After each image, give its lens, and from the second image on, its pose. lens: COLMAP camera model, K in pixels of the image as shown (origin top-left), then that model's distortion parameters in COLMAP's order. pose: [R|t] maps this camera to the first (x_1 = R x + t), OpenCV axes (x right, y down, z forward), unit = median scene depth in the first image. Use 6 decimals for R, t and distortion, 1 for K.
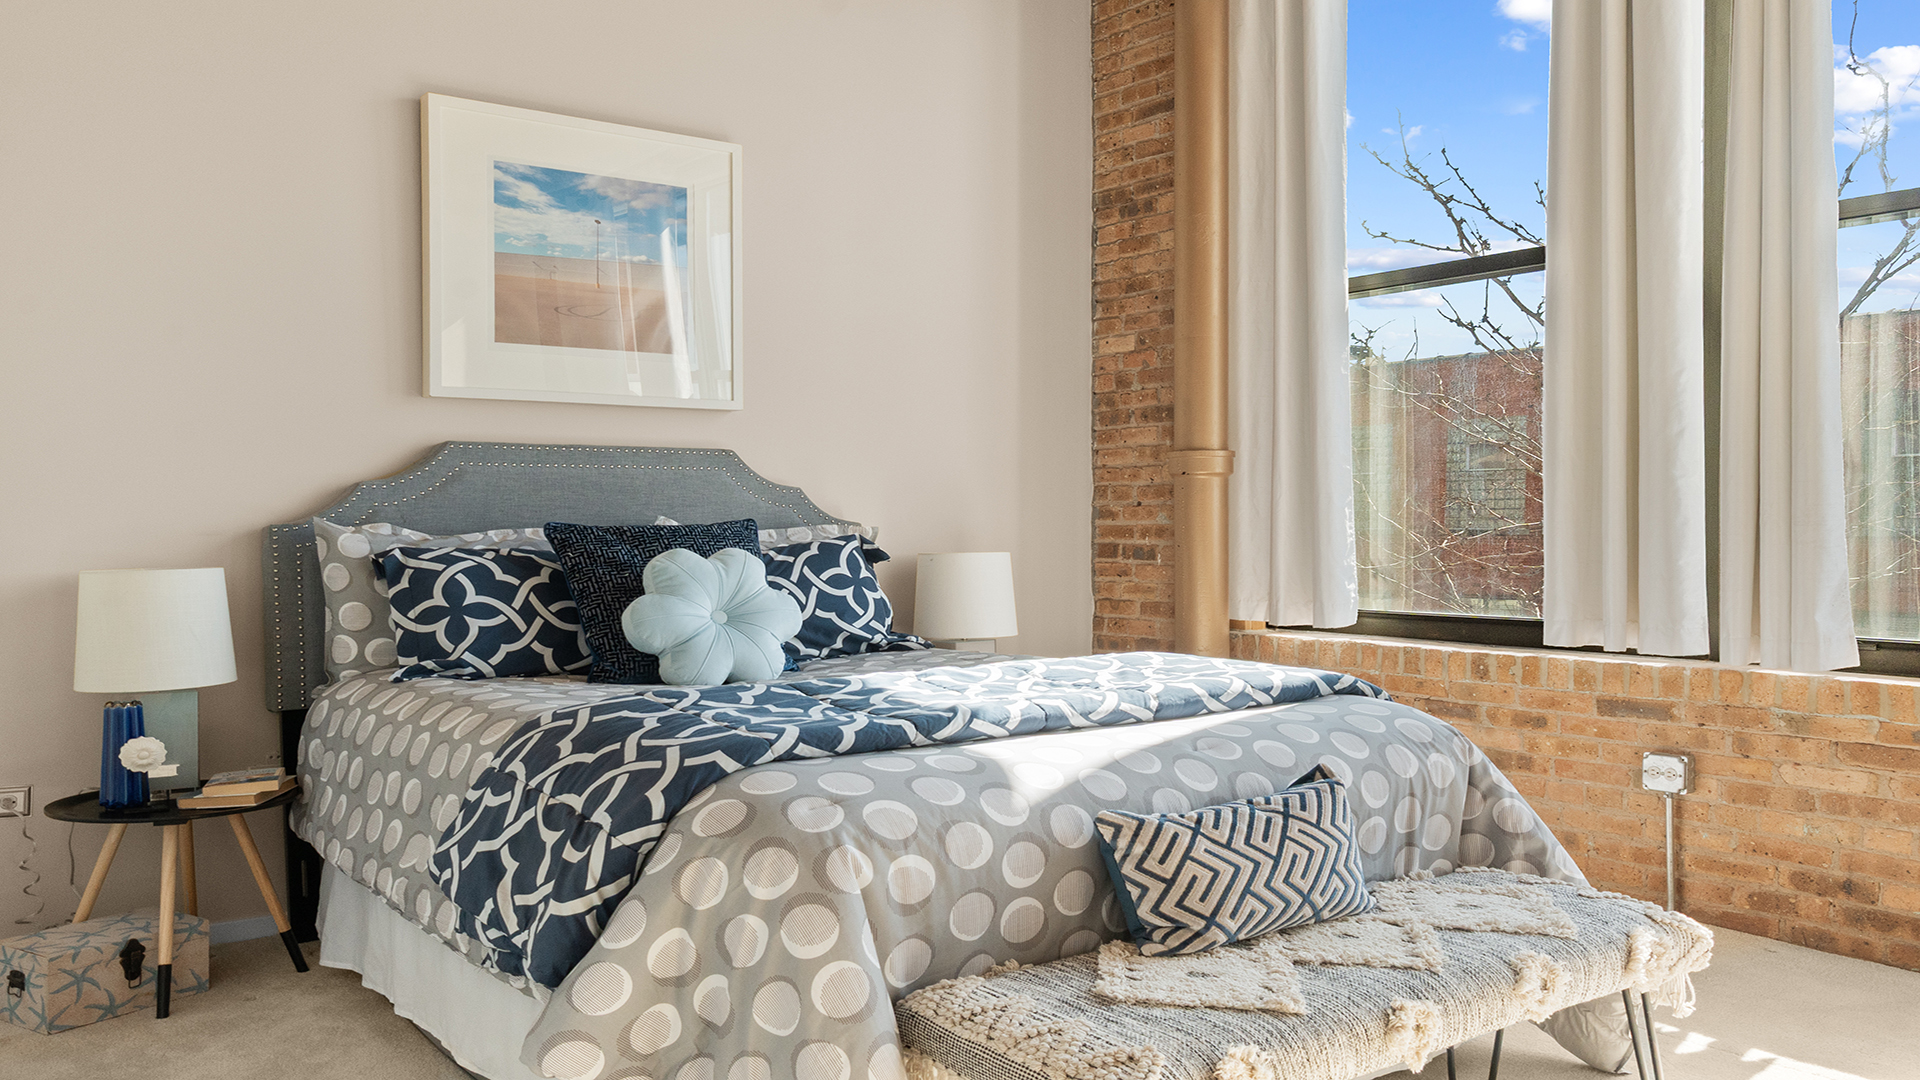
lens RADIAL K [[1470.2, 0, 960.0], [0, 1470.2, 540.0], [0, 0, 1]] dist [-0.001411, 0.000425]
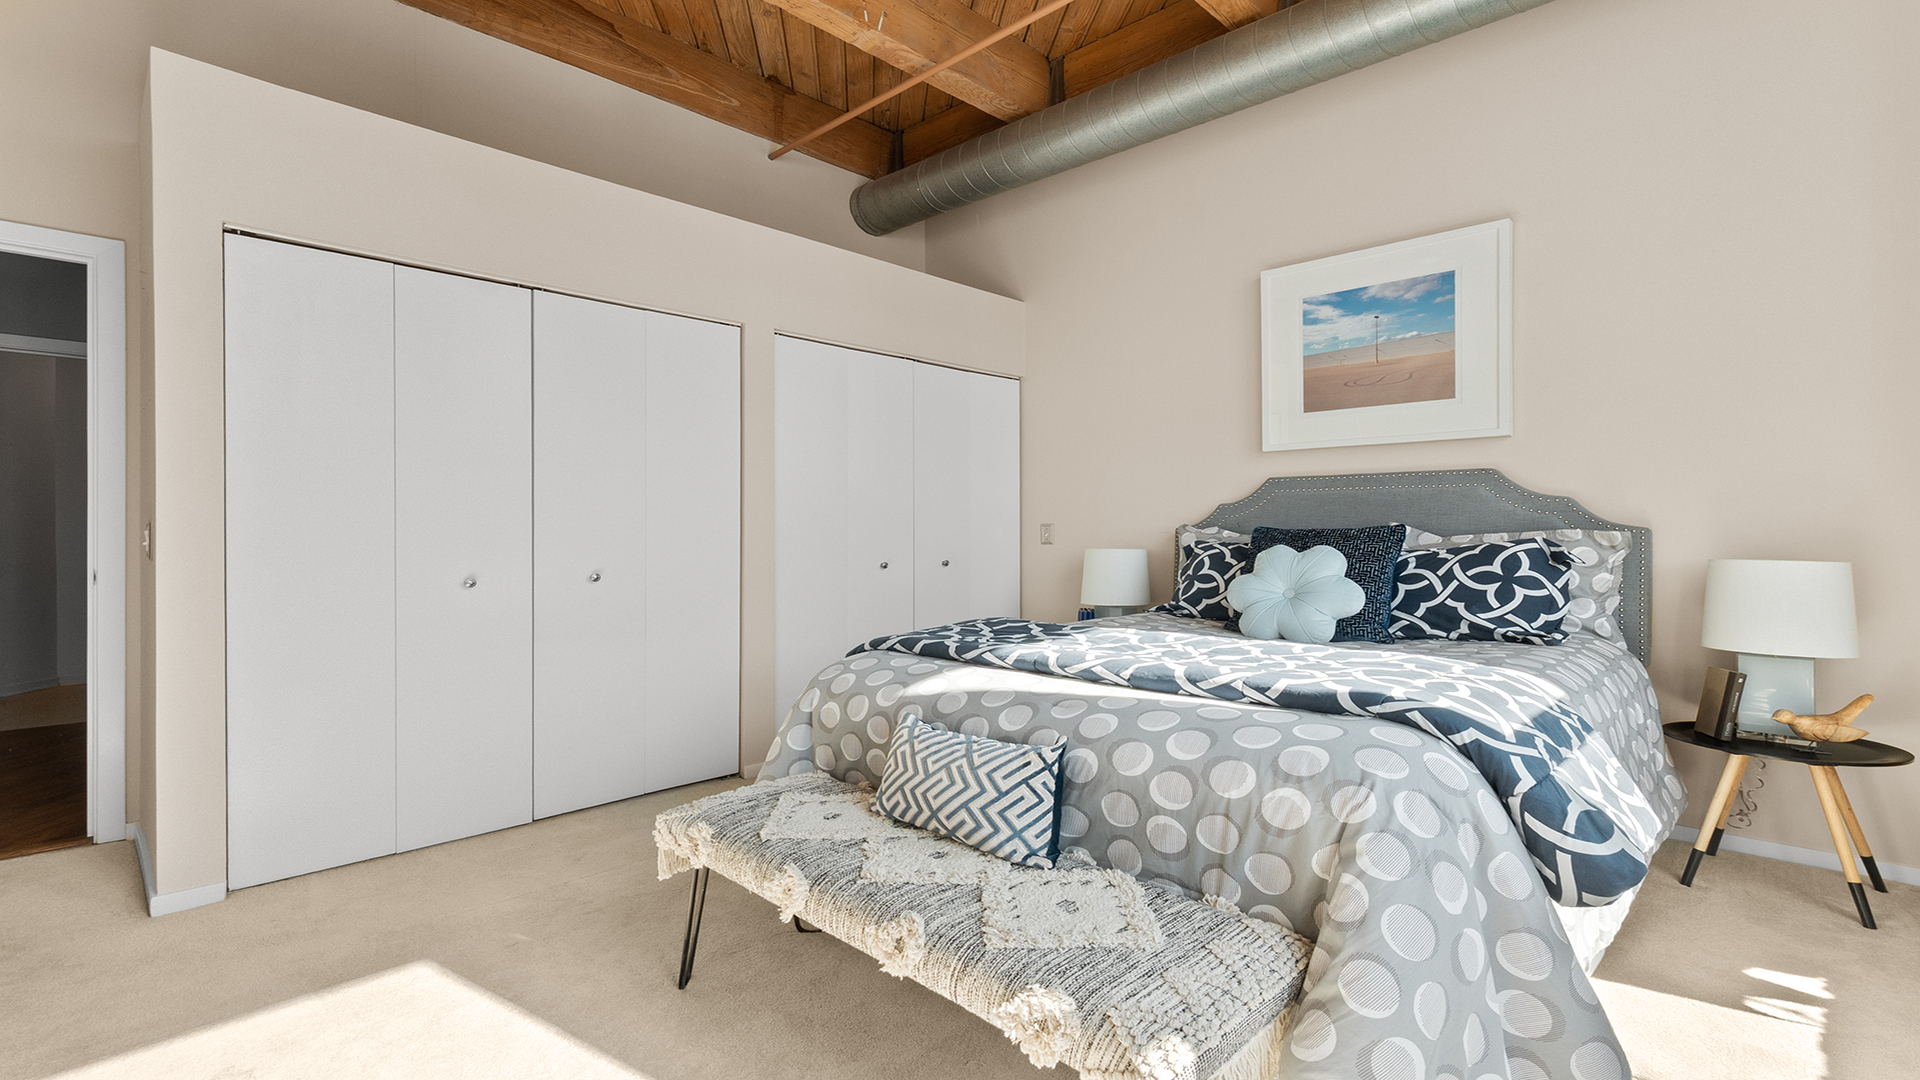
lens RADIAL K [[875.0, 0, 957.6], [0, 875.0, 503.6], [0, 0, 1]] dist [0.000398, 0.000097]
pose [[0.159581, -0.026453, -0.986830, 0.561241], [-0.013030, 0.999497, -0.028900, -0.005031], [0.987099, 0.017471, 0.159156, 0.495933]]
